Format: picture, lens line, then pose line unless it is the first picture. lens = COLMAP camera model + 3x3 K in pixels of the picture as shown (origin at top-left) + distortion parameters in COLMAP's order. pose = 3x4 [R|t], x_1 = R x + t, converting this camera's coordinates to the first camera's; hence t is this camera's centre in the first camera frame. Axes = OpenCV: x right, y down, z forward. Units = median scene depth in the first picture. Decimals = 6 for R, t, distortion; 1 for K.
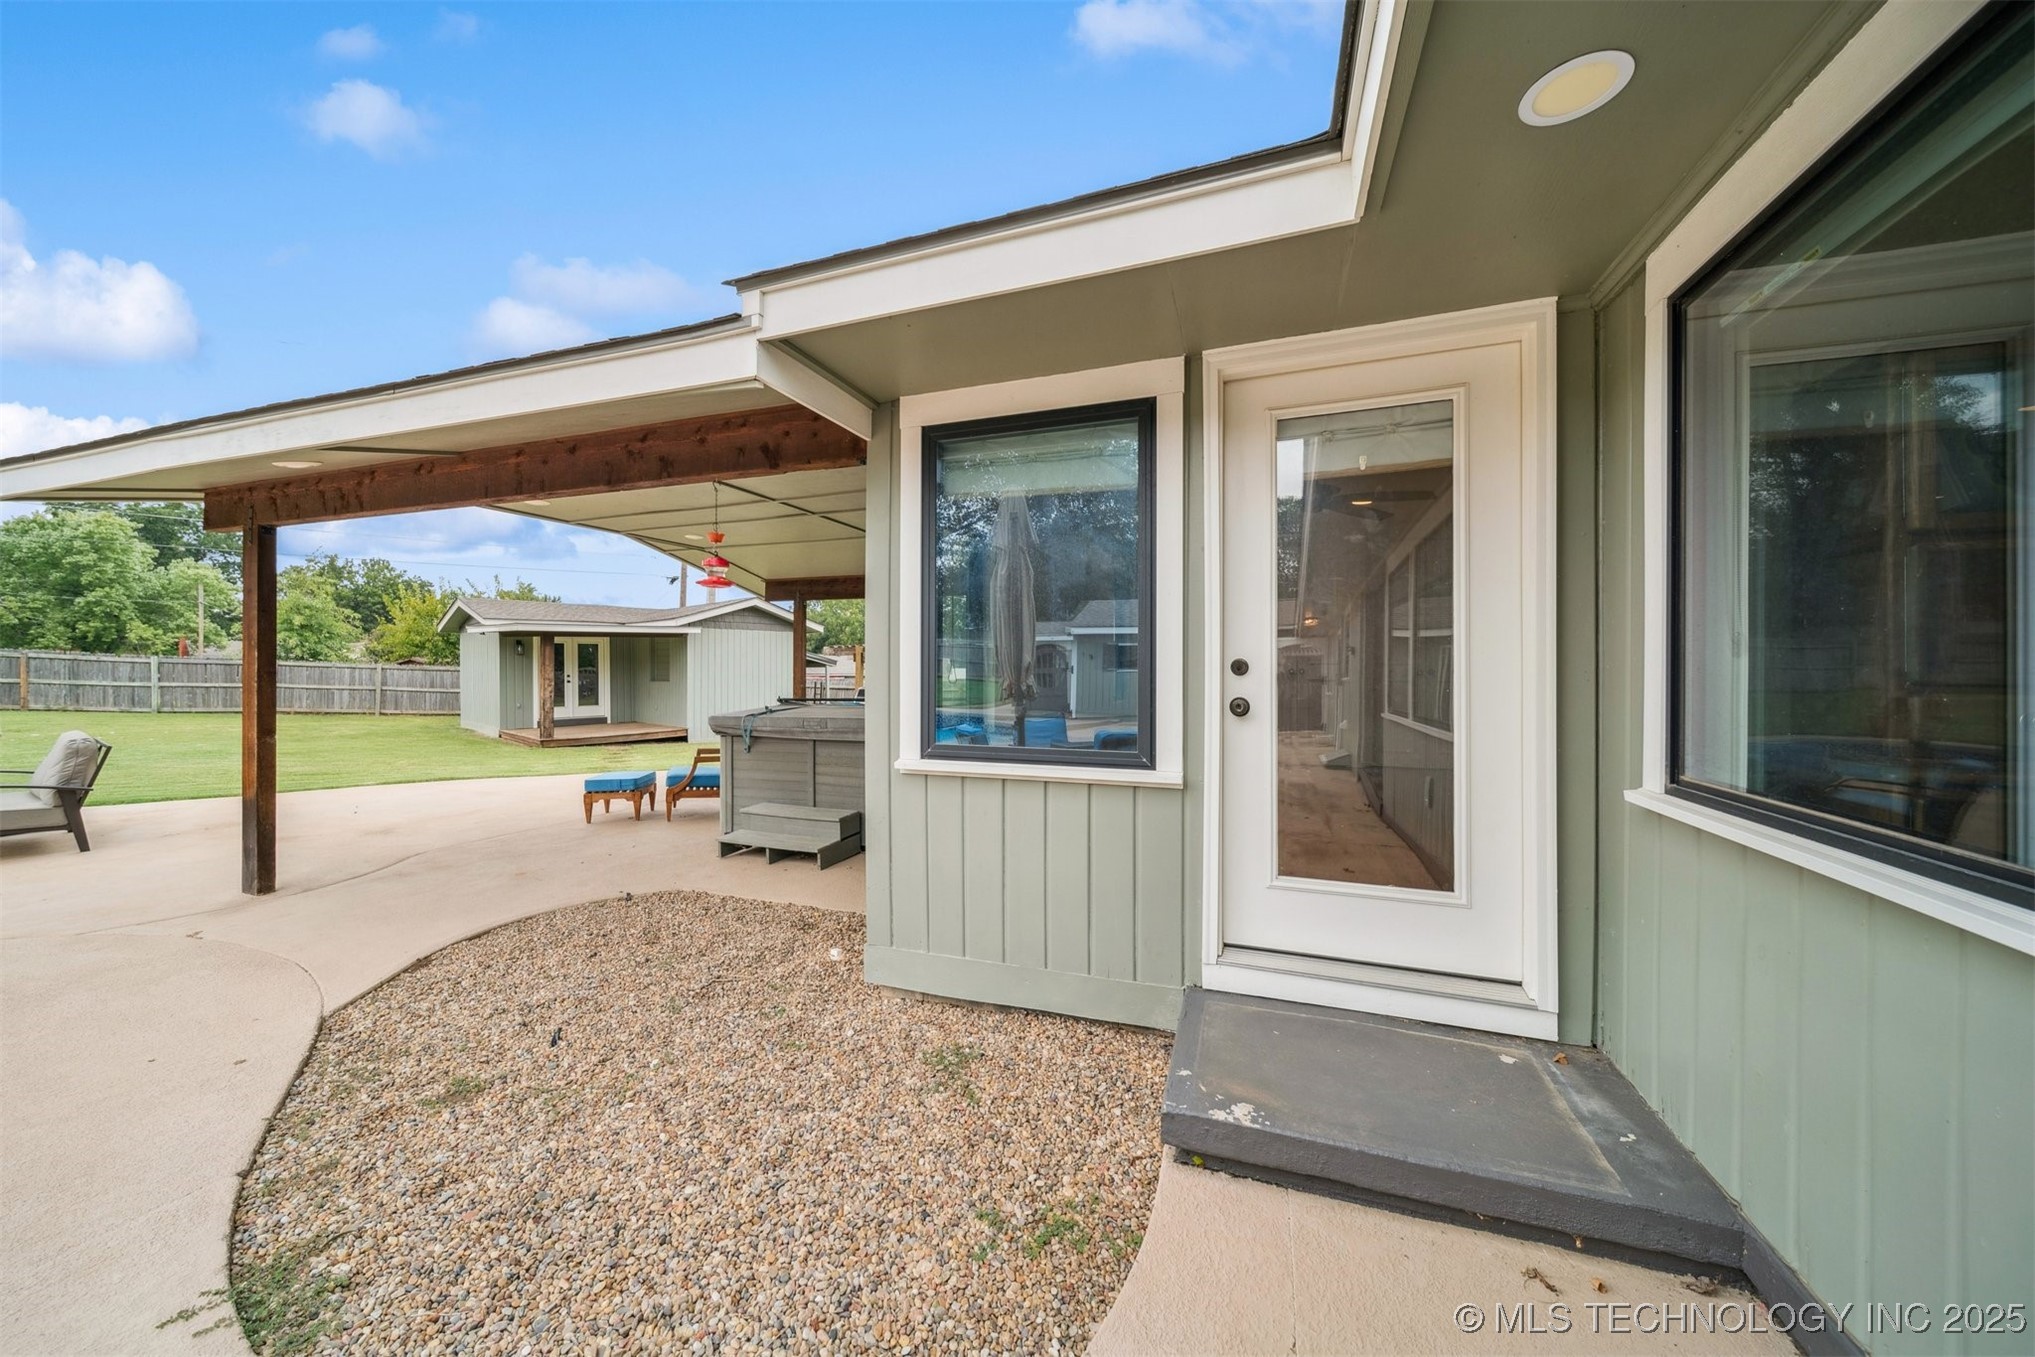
lens RADIAL K [[707.4, 0, 987.4], [0, 707.4, 670.7], [0, 0, 1]] dist [-0.000346, -0.000018]
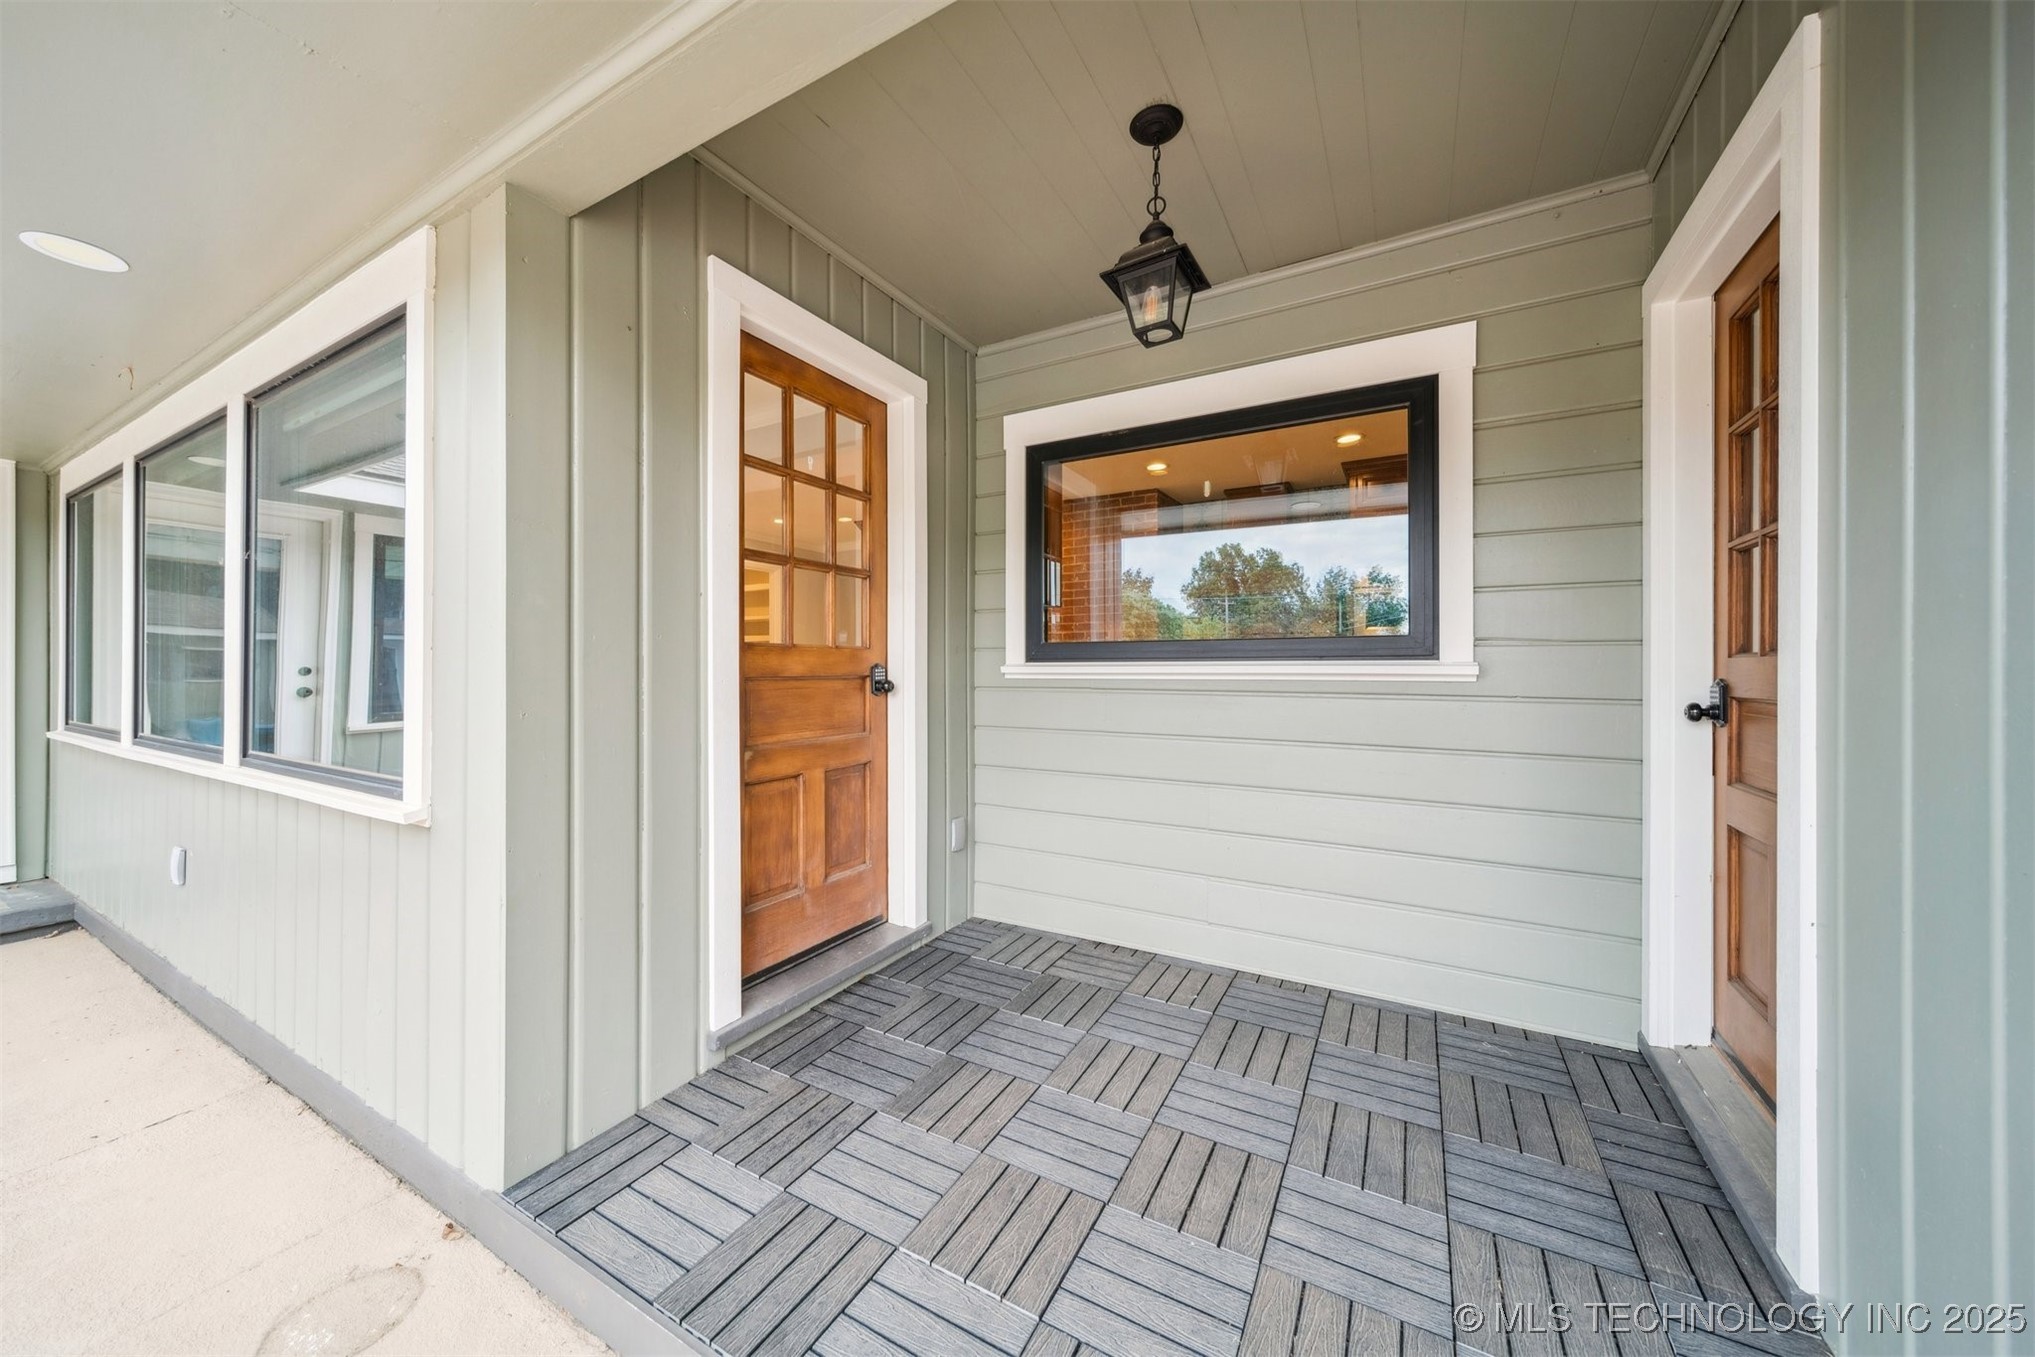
lens RADIAL K [[707.4, 0, 987.4], [0, 707.4, 670.7], [0, 0, 1]] dist [-0.000346, -0.000018]
pose [[0.152020, -0.000439, 0.988377, -0.580058], [0.006802, 0.999977, -0.000602, 0.015729], [-0.988354, 0.006814, 0.152019, -1.690222]]
